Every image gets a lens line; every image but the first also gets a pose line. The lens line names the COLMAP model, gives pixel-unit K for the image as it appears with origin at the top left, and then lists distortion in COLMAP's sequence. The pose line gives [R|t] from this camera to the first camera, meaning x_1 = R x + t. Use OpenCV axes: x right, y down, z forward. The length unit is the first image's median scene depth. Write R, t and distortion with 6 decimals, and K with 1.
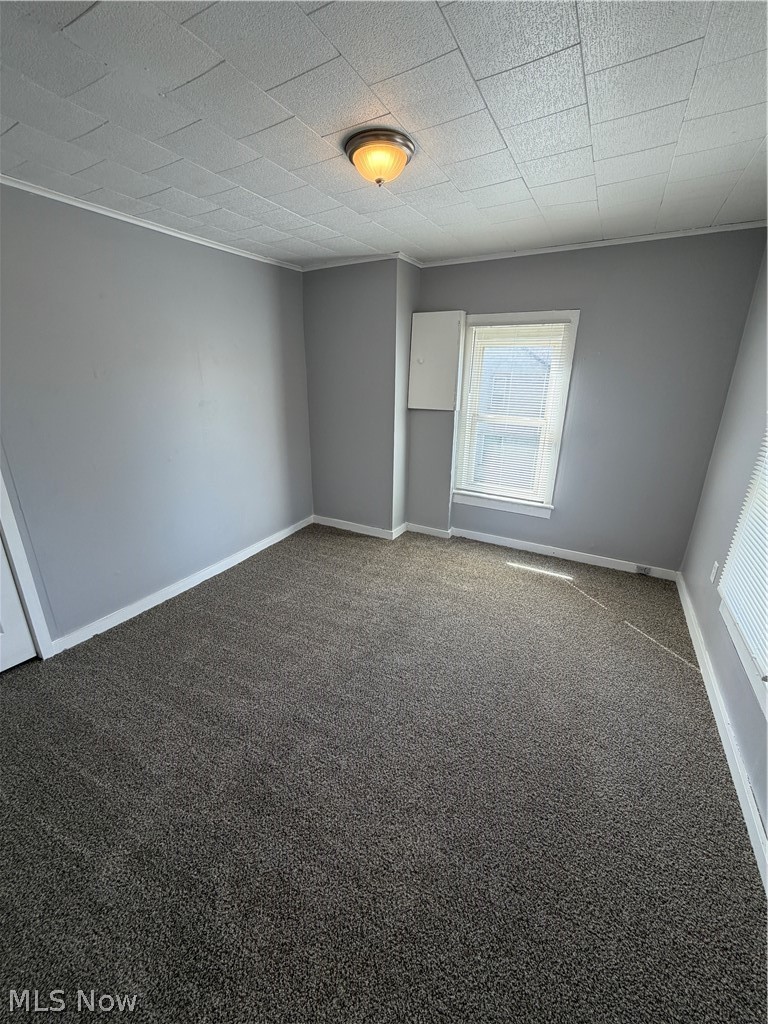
lens RADIAL K [[406.1, 0, 382.3], [0, 406.1, 509.7], [0, 0, 1]] dist [-0.002992, -0.000966]
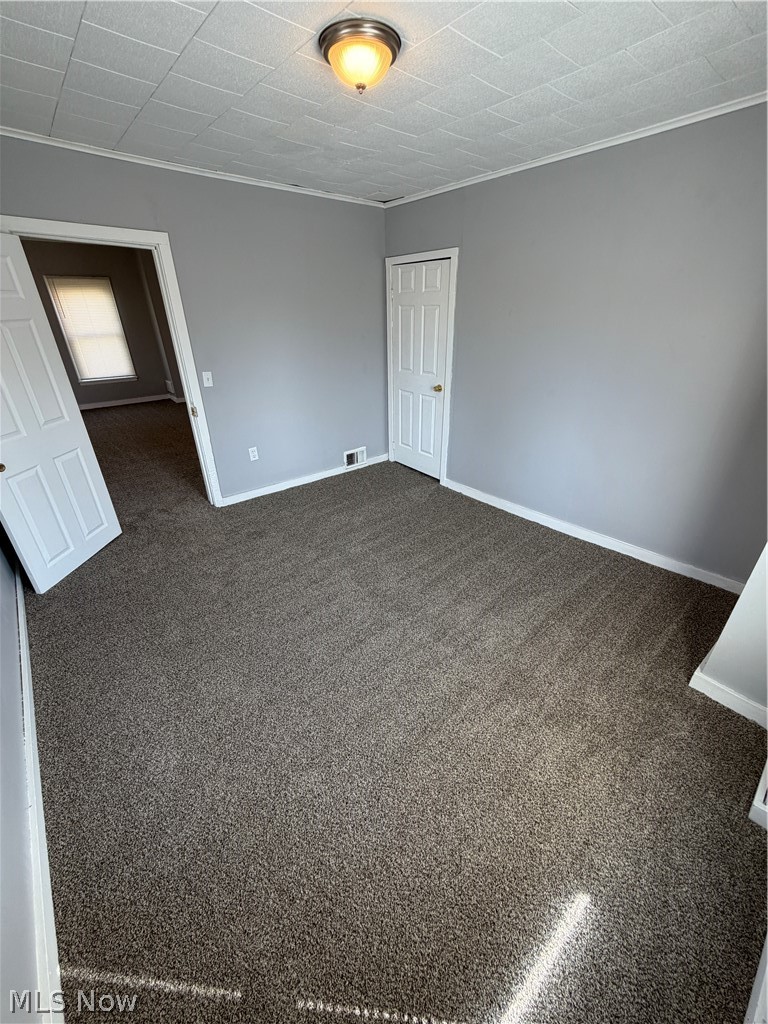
lens RADIAL K [[406.1, 0, 382.3], [0, 406.1, 509.7], [0, 0, 1]] dist [-0.002992, -0.000966]
pose [[-0.363710, 0.409565, -0.836643, 0.617827], [-0.293713, 0.801918, 0.520250, -0.304261], [0.883995, 0.434953, -0.171371, 0.906428]]
